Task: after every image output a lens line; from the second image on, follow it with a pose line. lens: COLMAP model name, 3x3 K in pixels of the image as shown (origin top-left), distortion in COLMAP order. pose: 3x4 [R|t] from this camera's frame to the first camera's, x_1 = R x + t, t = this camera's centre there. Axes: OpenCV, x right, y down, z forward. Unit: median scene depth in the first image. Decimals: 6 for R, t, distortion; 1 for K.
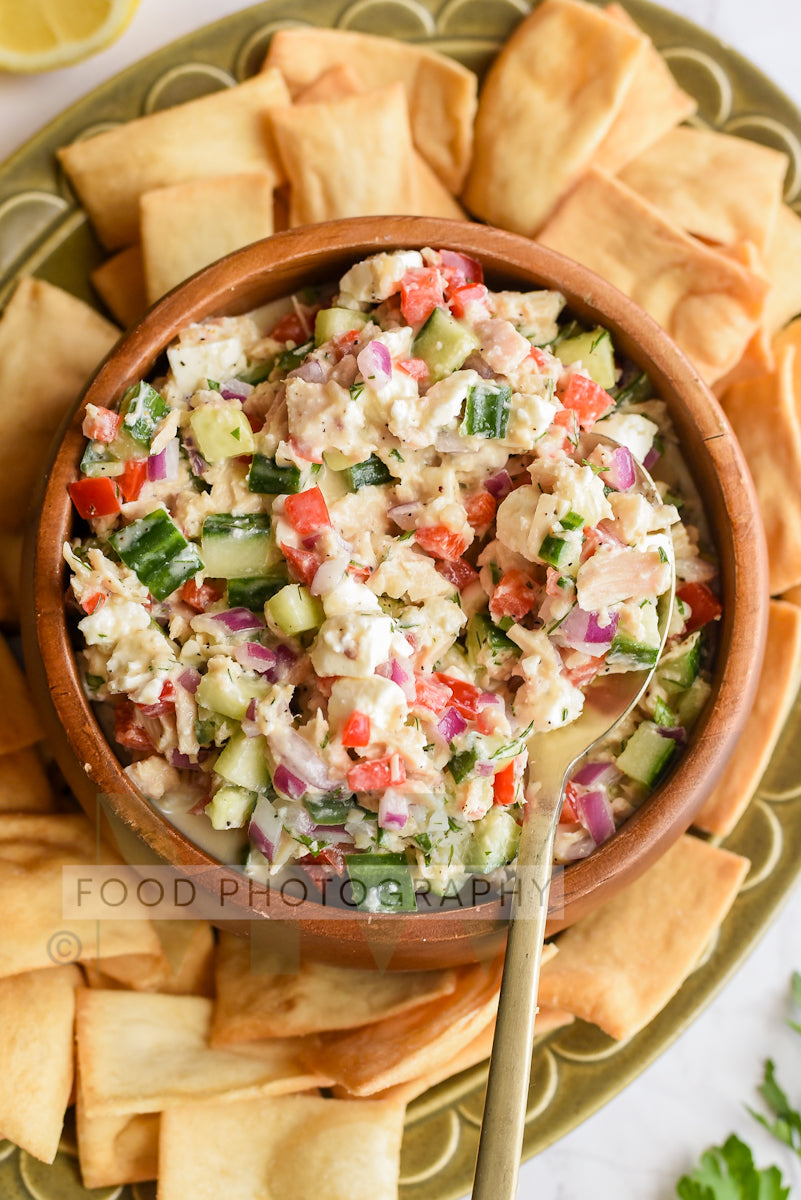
lens RADIAL K [[2131.5, 0, 402.5], [0, 2131.5, 599.1], [0, 0, 1]] dist [-0.115300, -0.193979]
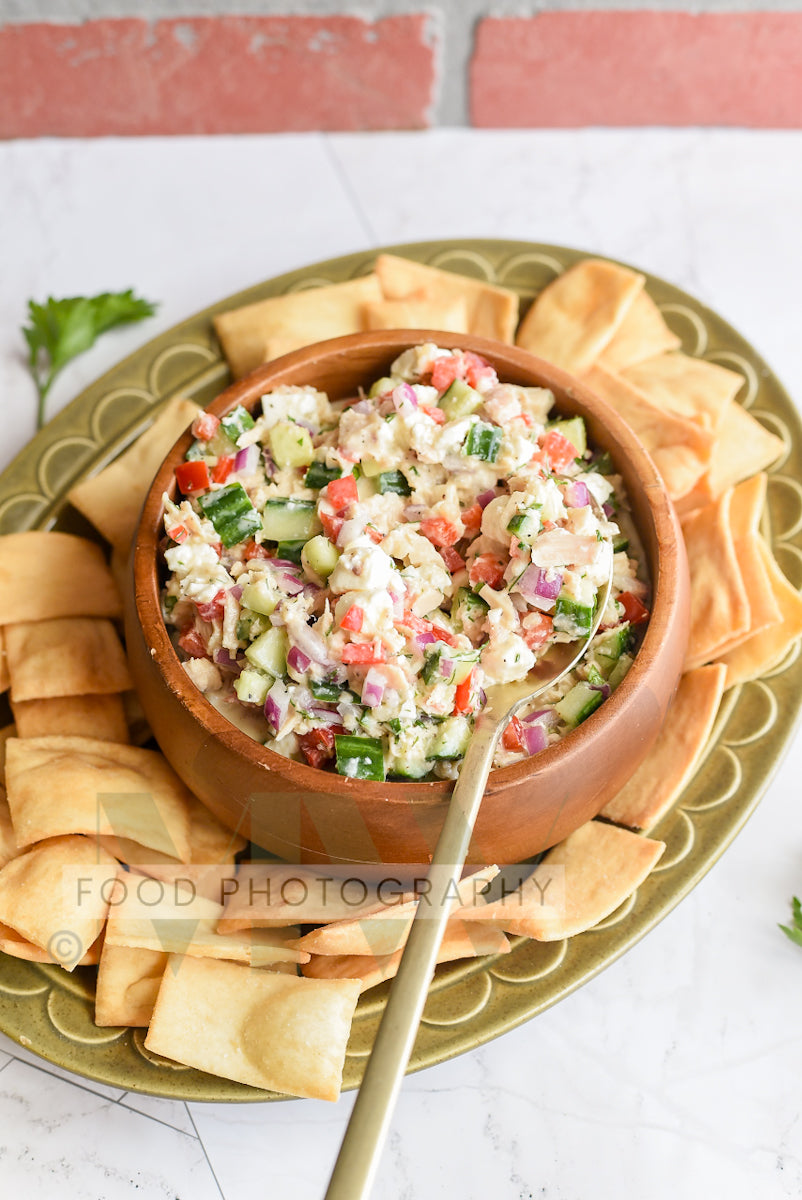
lens RADIAL K [[1896.4, 0, 401.9], [0, 1896.4, 603.2], [0, 0, 1]] dist [-0.129603, -0.014538]
pose [[0.989653, 0.092298, -0.109850, 0.130837], [-0.125561, 0.927621, -0.351786, 0.441049], [0.069430, 0.361940, 0.929612, -0.098453]]
